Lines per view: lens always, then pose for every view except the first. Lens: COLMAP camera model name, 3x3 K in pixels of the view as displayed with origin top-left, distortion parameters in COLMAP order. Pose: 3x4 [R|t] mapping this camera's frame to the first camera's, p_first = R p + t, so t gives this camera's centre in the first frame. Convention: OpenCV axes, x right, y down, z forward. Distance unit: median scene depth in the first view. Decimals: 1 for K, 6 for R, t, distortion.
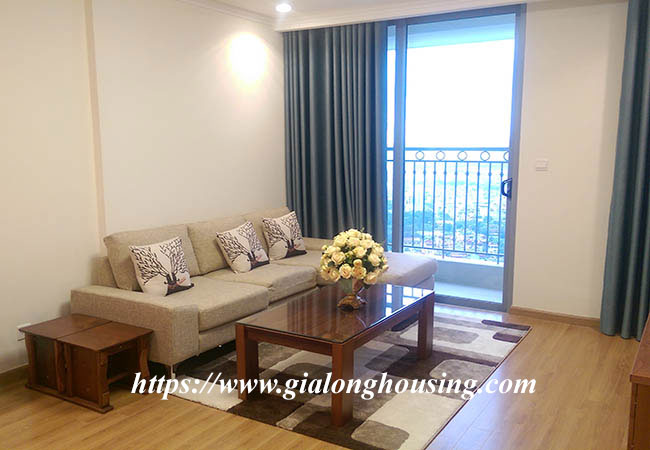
lens RADIAL K [[619.5, 0, 305.2], [0, 619.5, 220.2], [0, 0, 1]] dist [0.043115, 0.000000]
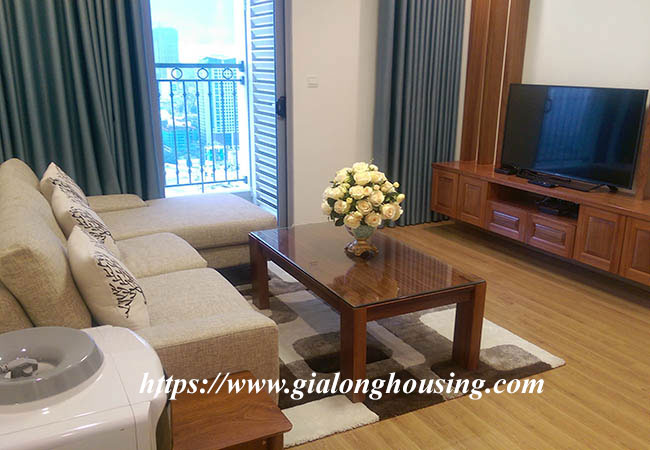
lens RADIAL K [[619.5, 0, 327.9], [0, 619.5, 243.1], [0, 0, 1]] dist [0.043115, 0.000000]
pose [[0.504570, -0.242535, 0.828605, -0.483881], [0.108648, 0.969940, 0.217743, -0.048905], [-0.856508, -0.019840, 0.515753, 0.438756]]
